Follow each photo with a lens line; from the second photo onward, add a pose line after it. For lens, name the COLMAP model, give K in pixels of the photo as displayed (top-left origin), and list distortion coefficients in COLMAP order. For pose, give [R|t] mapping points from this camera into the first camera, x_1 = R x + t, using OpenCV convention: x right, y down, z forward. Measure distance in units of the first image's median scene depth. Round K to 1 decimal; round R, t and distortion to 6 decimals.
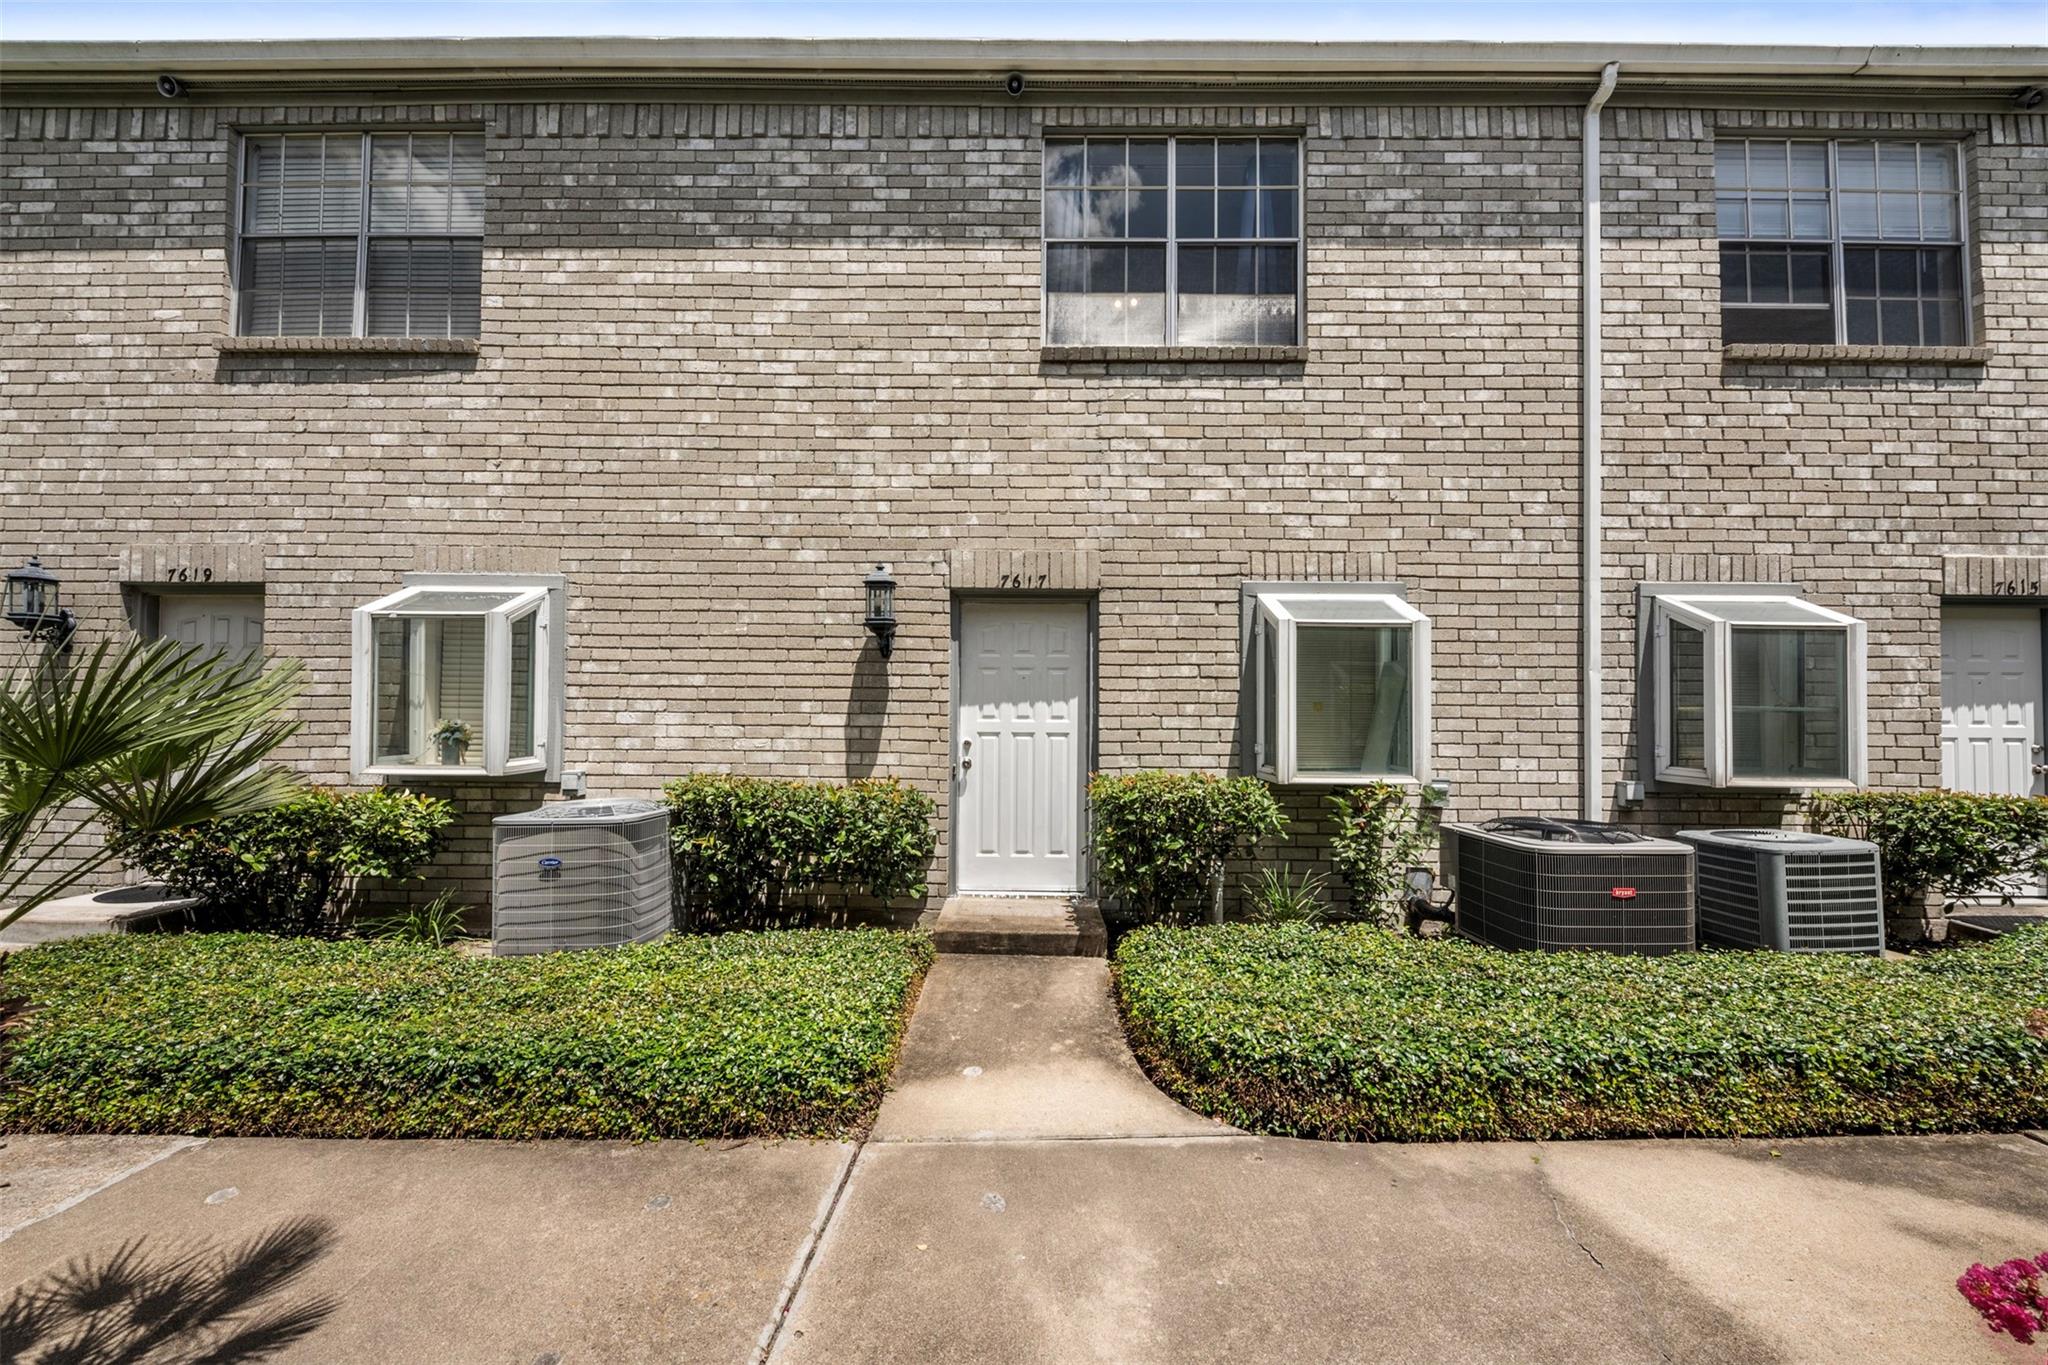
lens RADIAL K [[731.0, 0, 1018.9], [0, 731.0, 696.1], [0, 0, 1]] dist [0.008764, -0.000781]
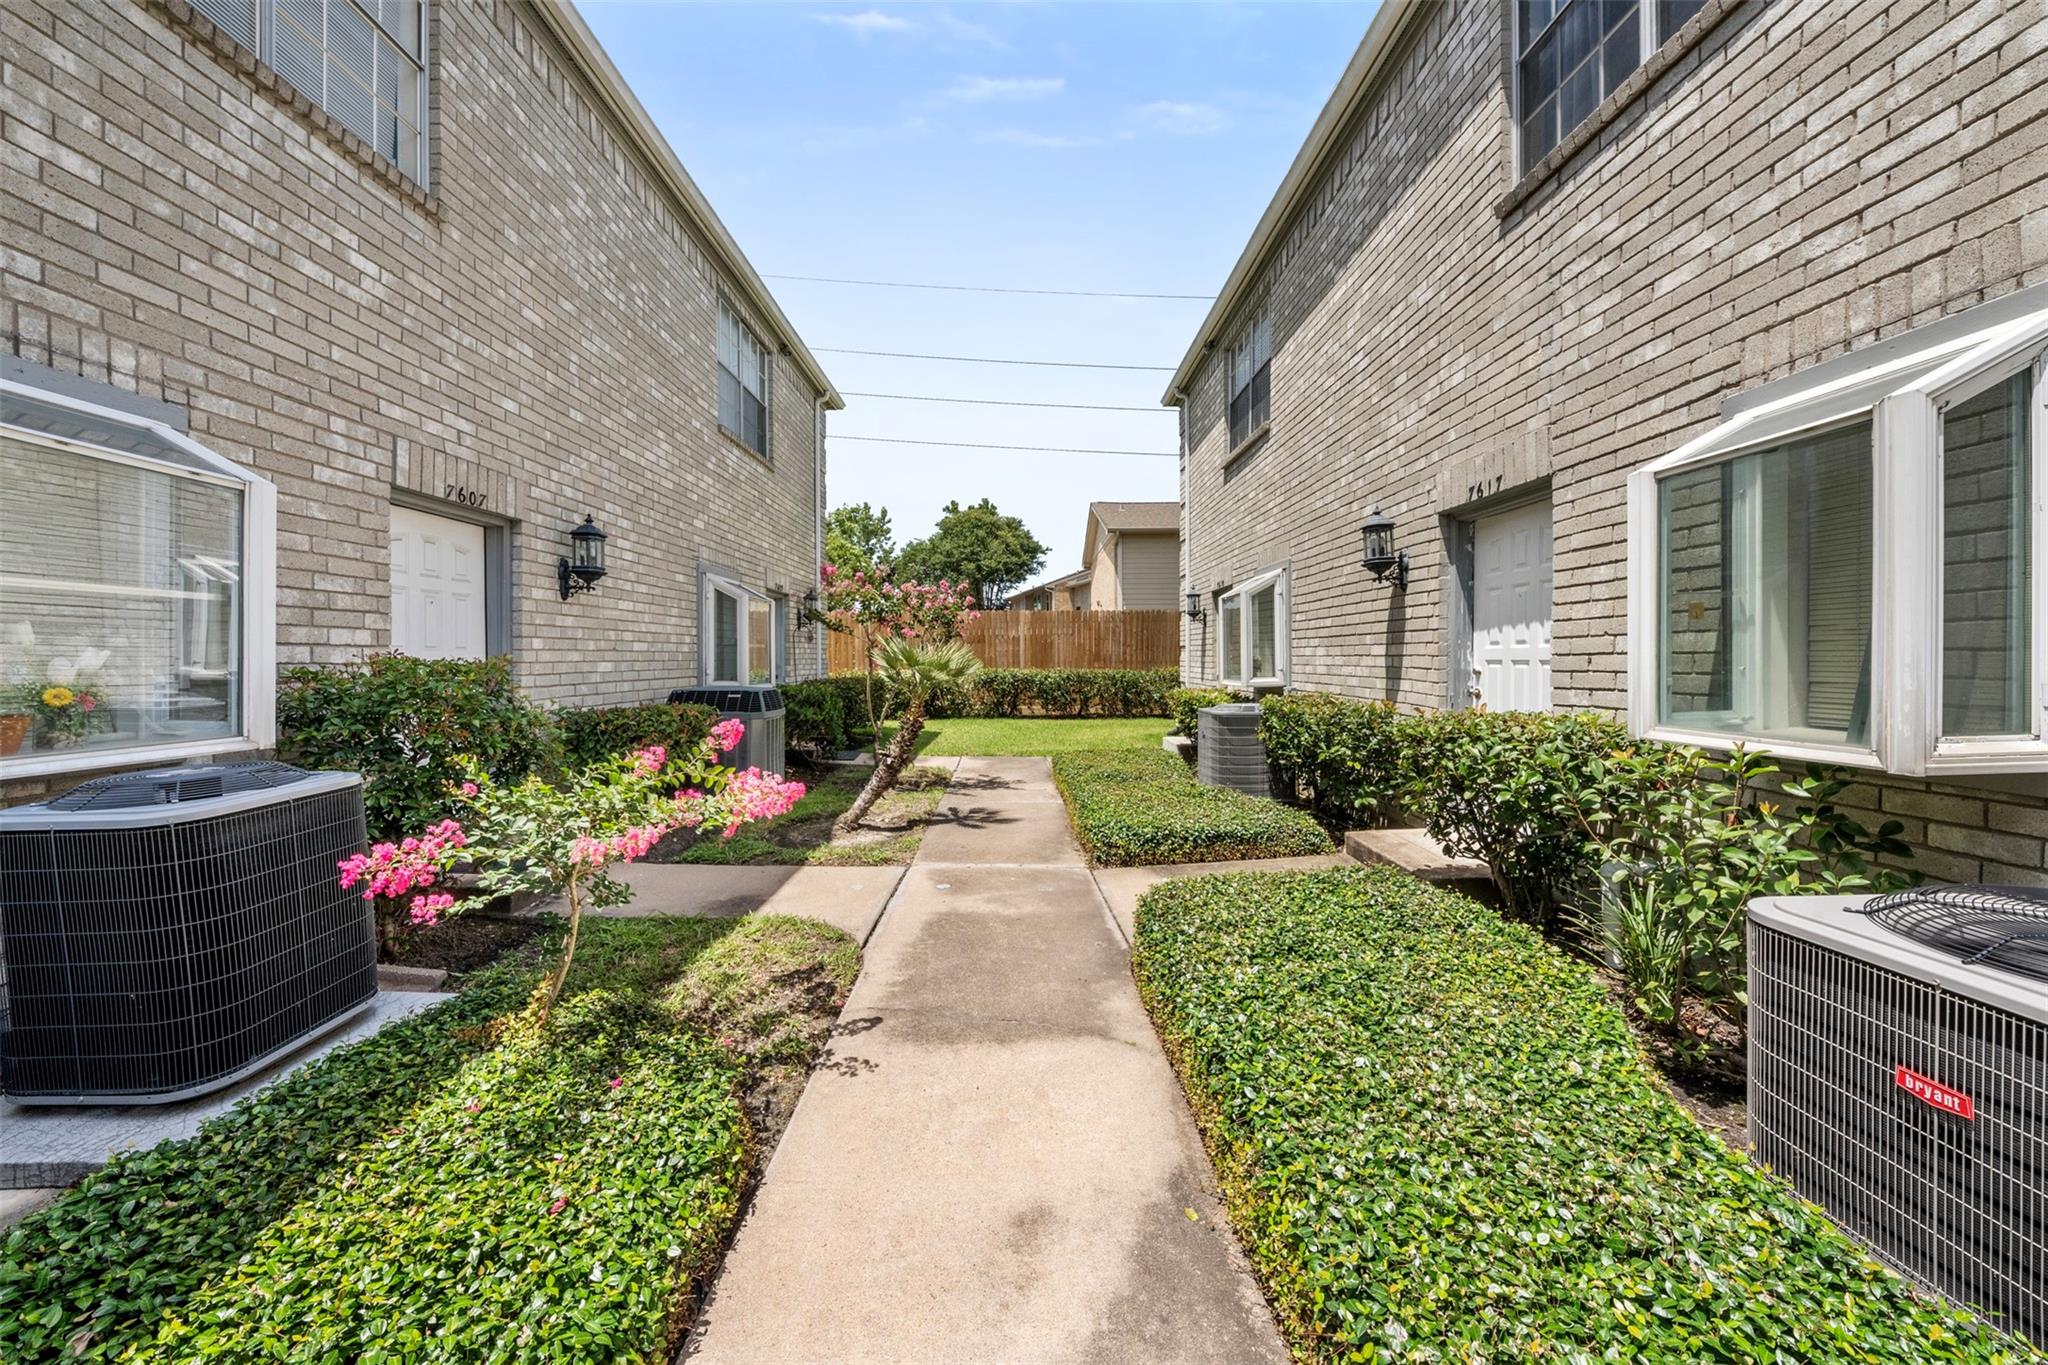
lens RADIAL K [[731.0, 0, 1030.5], [0, 731.0, 671.5], [0, 0, 1]] dist [0.008764, -0.000781]
pose [[0.027724, 0.008868, -0.999576, 0.872941], [0.027481, 0.999576, 0.009631, 0.039740], [0.999238, -0.027736, 0.027469, 0.419155]]
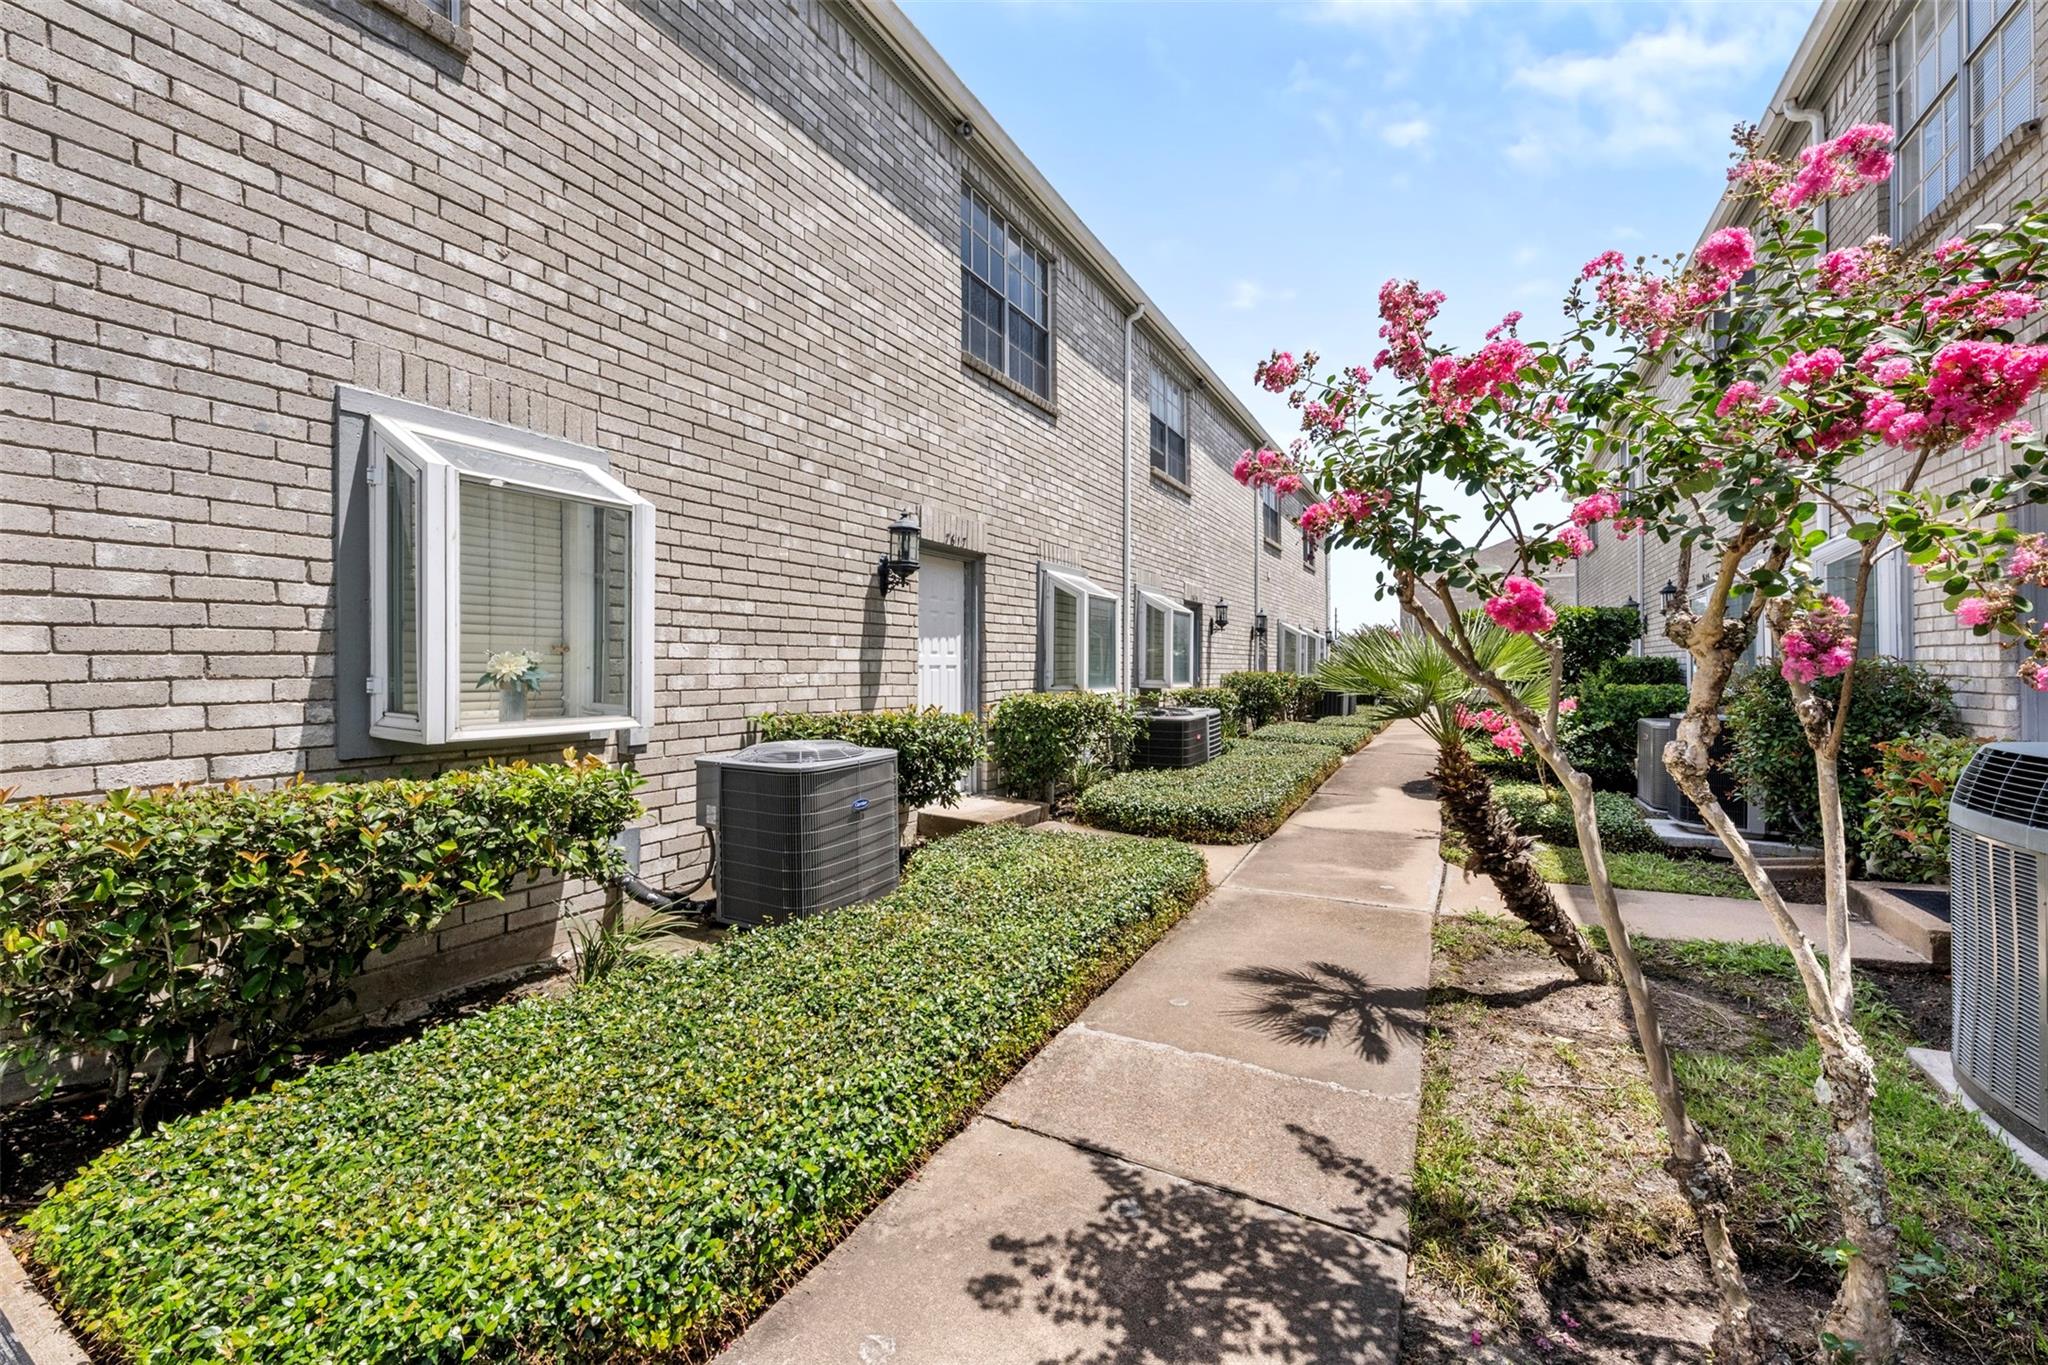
lens RADIAL K [[814.6, 0, 1009.5], [0, 814.6, 671.7], [0, 0, 1]] dist [0.009351, -0.000602]
pose [[0.485883, -0.015016, 0.873895, -1.131801], [-0.015183, 0.999557, 0.025617, 0.024600], [-0.873892, -0.025715, 0.485439, 0.256880]]
